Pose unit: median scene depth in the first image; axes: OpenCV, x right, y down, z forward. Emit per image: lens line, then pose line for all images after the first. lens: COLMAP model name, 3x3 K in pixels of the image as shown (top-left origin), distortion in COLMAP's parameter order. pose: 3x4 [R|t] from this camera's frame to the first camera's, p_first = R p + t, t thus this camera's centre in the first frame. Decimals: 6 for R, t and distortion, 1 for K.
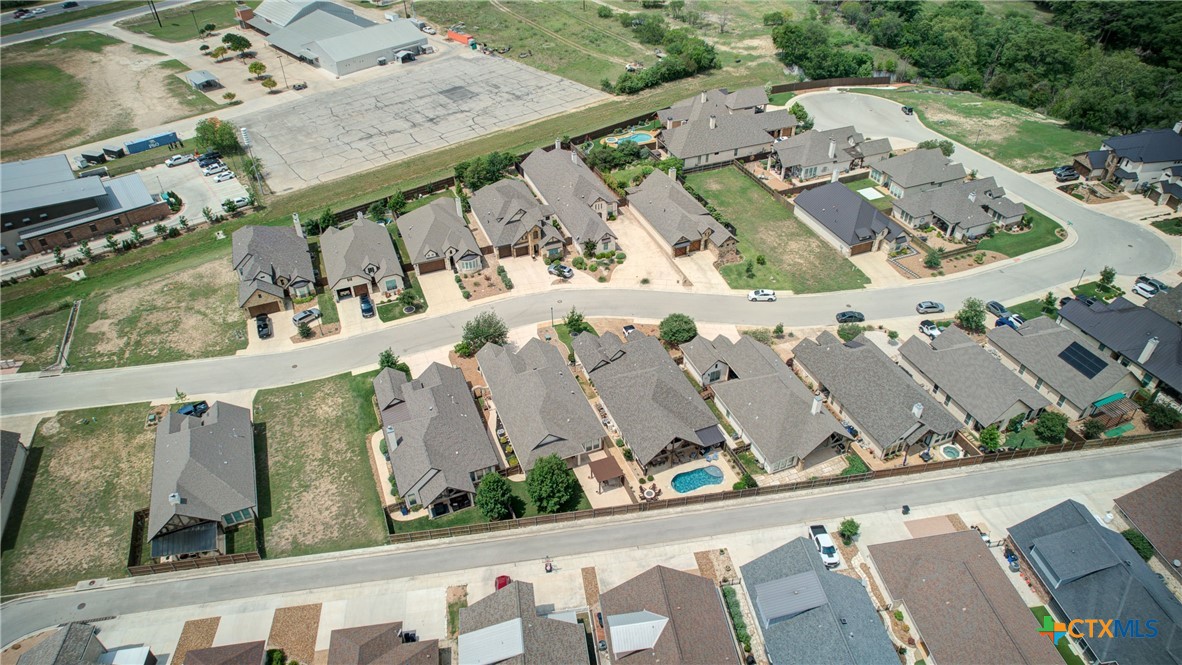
lens RADIAL K [[754.8, 0, 591.0], [0, 754.8, 332.5], [0, 0, 1]] dist [-0.071462, 0.064064]
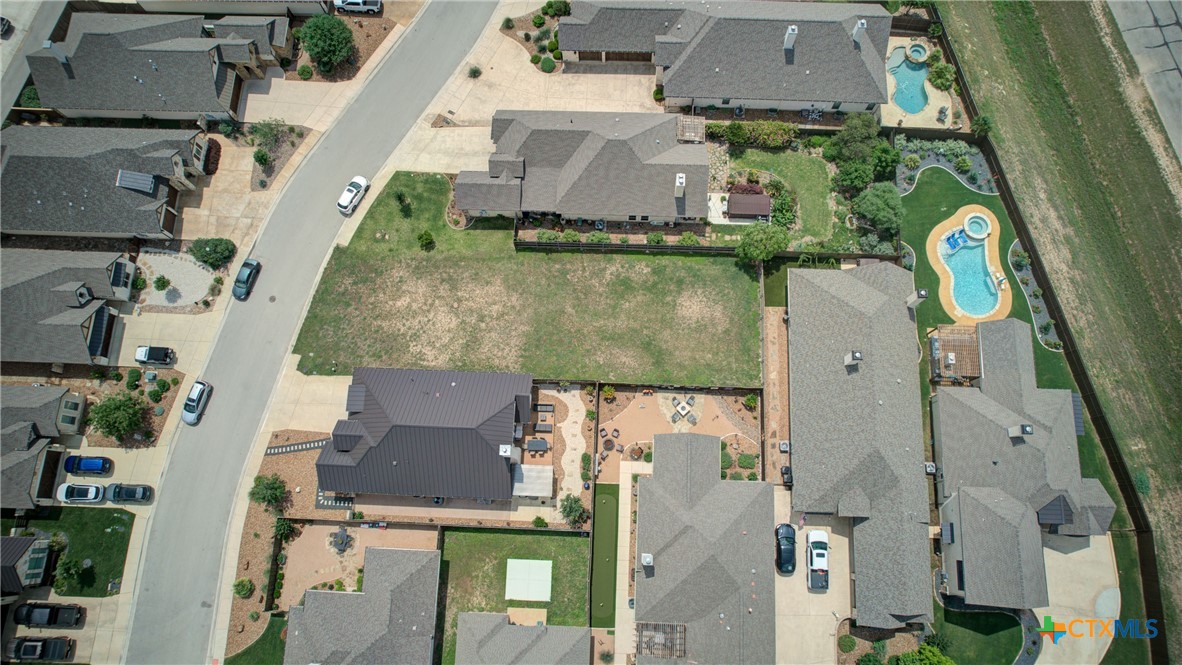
lens RADIAL K [[754.8, 0, 591.0], [0, 754.8, 332.5], [0, 0, 1]] dist [-0.071462, 0.064064]
pose [[-0.409622, 0.889552, -0.202255, 0.281753], [-0.539497, -0.057434, 0.840027, -0.530516], [0.735631, 0.453209, 0.503437, 0.647324]]
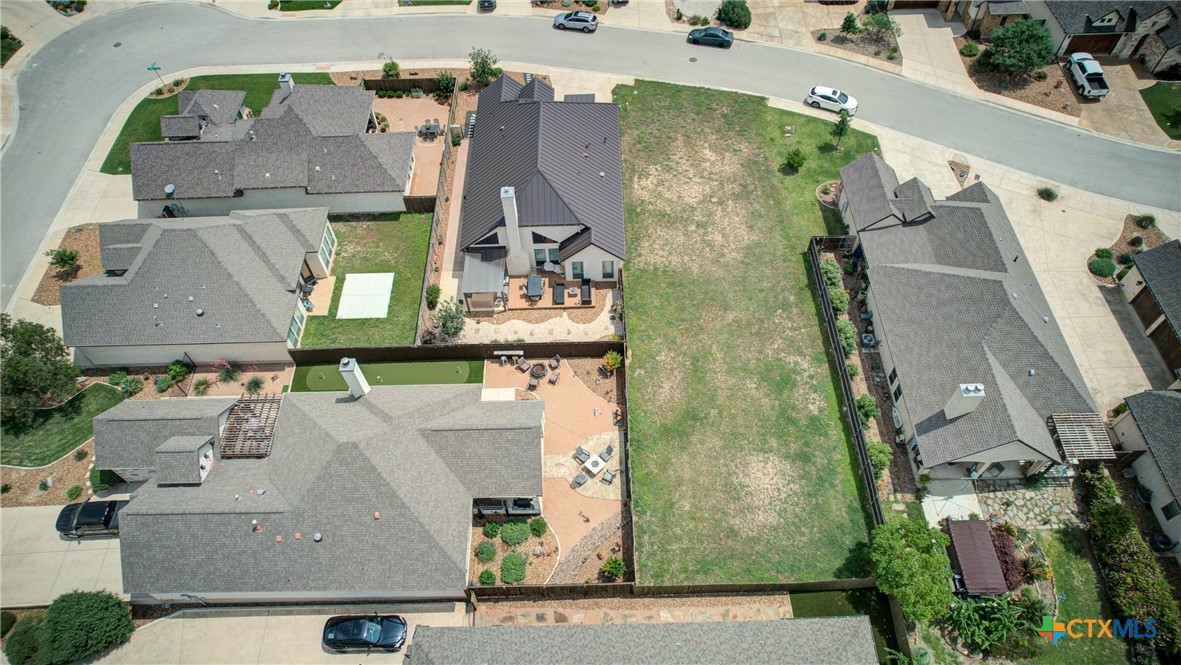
lens RADIAL K [[754.2, 0, 590.5], [0, 754.2, 332.5], [0, 0, 1]] dist [-0.071462, 0.064064]
pose [[-0.932311, -0.272571, 0.237702, 0.159425], [0.250974, -0.014372, 0.967887, -0.461592], [-0.260401, 0.962028, 0.081808, 0.859036]]
